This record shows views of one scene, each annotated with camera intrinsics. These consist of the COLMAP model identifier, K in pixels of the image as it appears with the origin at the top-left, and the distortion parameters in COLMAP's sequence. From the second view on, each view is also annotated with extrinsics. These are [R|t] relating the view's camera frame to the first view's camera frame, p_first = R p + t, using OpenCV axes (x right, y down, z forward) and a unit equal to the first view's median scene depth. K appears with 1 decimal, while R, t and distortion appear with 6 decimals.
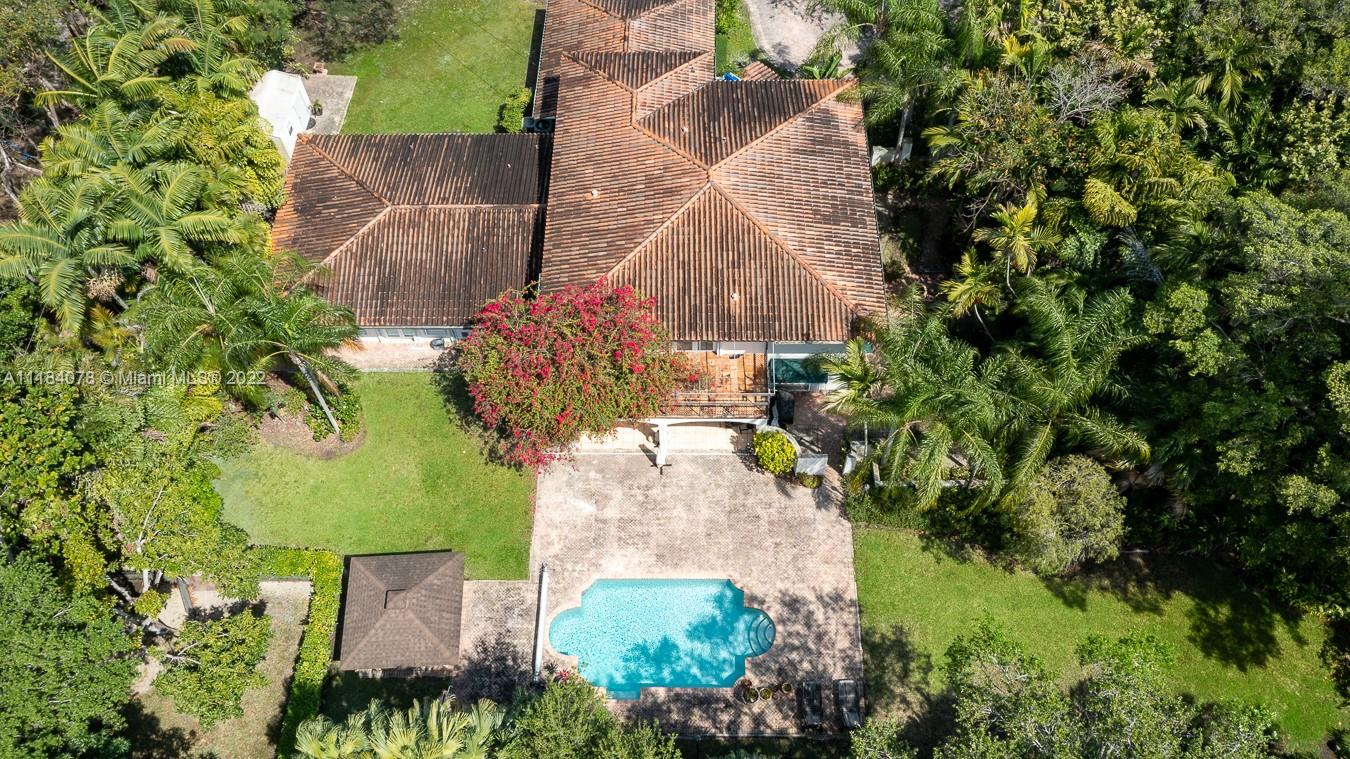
lens RADIAL K [[1058.5, 0, 675.0], [0, 1058.5, 379.5], [0, 0, 1]] dist [0.006971, 0.001984]
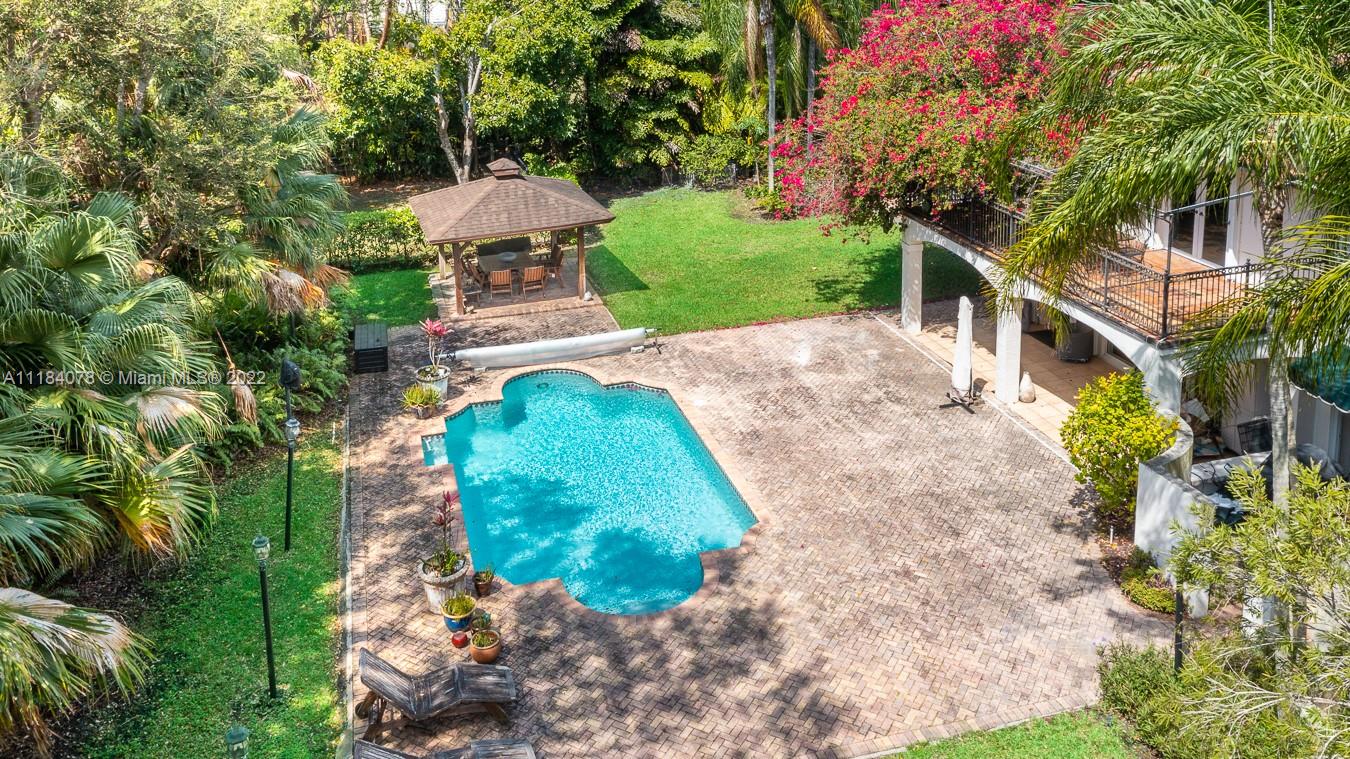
lens RADIAL K [[1058.5, 0, 675.0], [0, 1058.5, 379.5], [0, 0, 1]] dist [0.006971, 0.001984]
pose [[0.290634, 0.410293, -0.864402, 0.333954], [-0.791852, 0.610263, 0.023424, 0.160780], [0.537123, 0.677671, 0.502255, 0.706657]]
